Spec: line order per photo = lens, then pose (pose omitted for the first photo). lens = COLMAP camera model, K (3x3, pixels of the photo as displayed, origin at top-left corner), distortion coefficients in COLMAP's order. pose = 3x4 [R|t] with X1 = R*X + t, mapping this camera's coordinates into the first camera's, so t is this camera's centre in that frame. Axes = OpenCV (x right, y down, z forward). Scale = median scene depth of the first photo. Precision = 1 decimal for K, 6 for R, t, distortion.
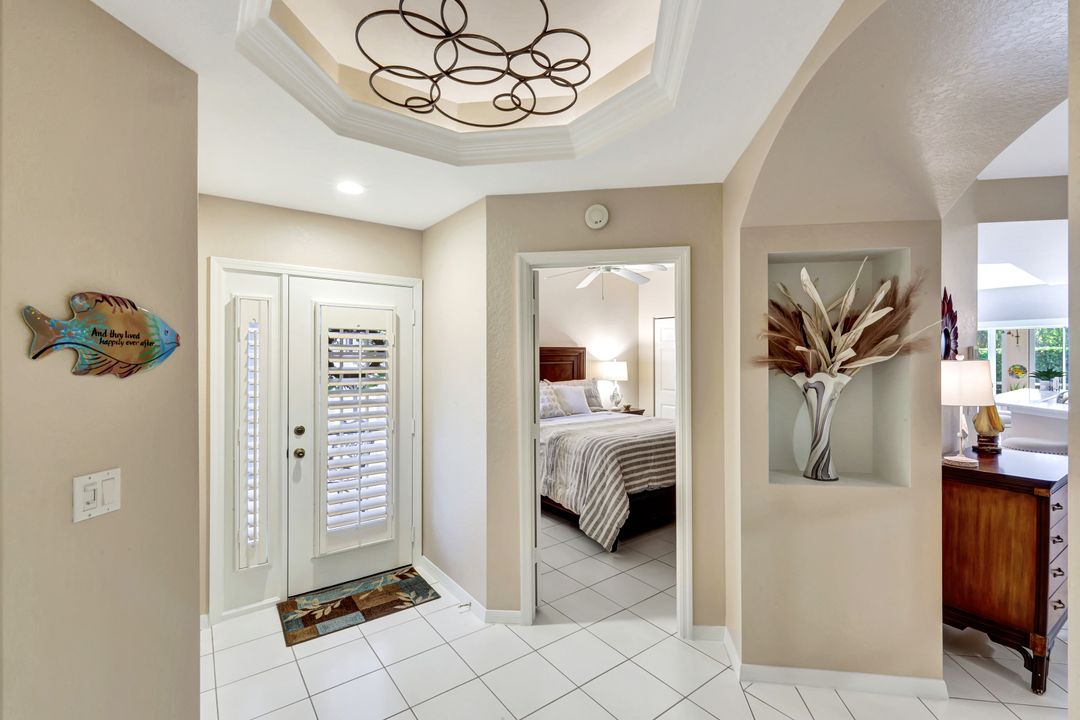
lens RADIAL K [[471.7, 0, 541.2], [0, 471.7, 356.7], [0, 0, 1]] dist [-0.000238, -0.000062]
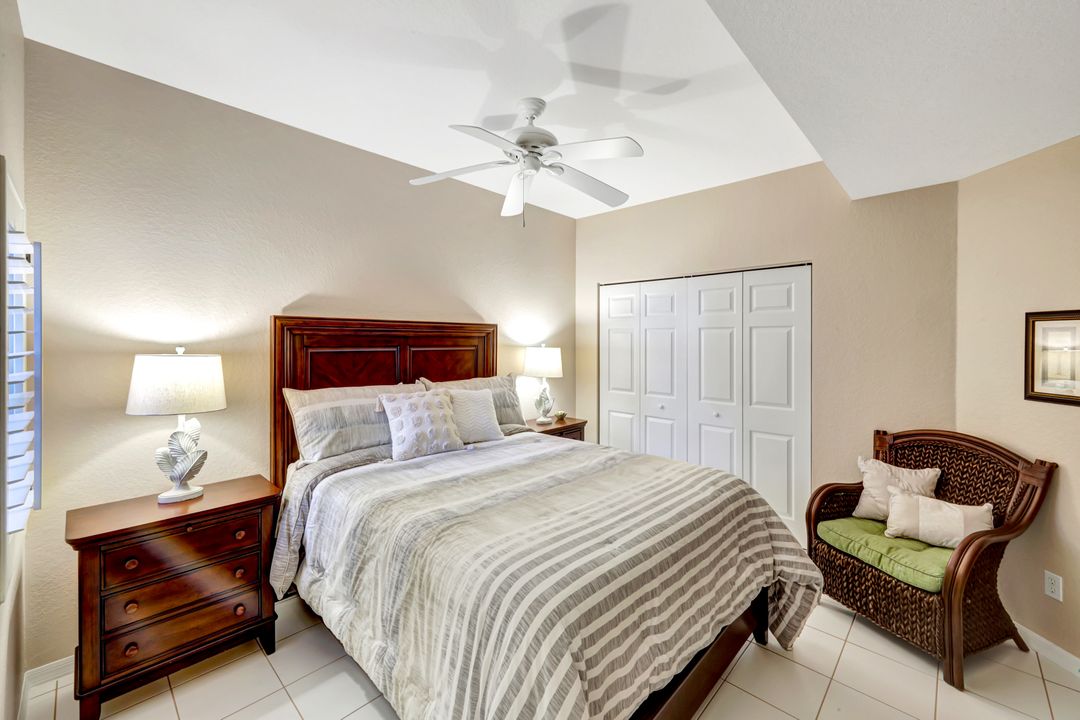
lens RADIAL K [[439.9, 0, 540.6], [0, 439.9, 338.7], [0, 0, 1]] dist [-0.000932, -0.000148]
pose [[0.985230, 0.009241, 0.170989, 0.052390], [-0.008226, 0.999944, -0.006645, 0.002516], [-0.171041, 0.005141, 0.985251, 0.427549]]
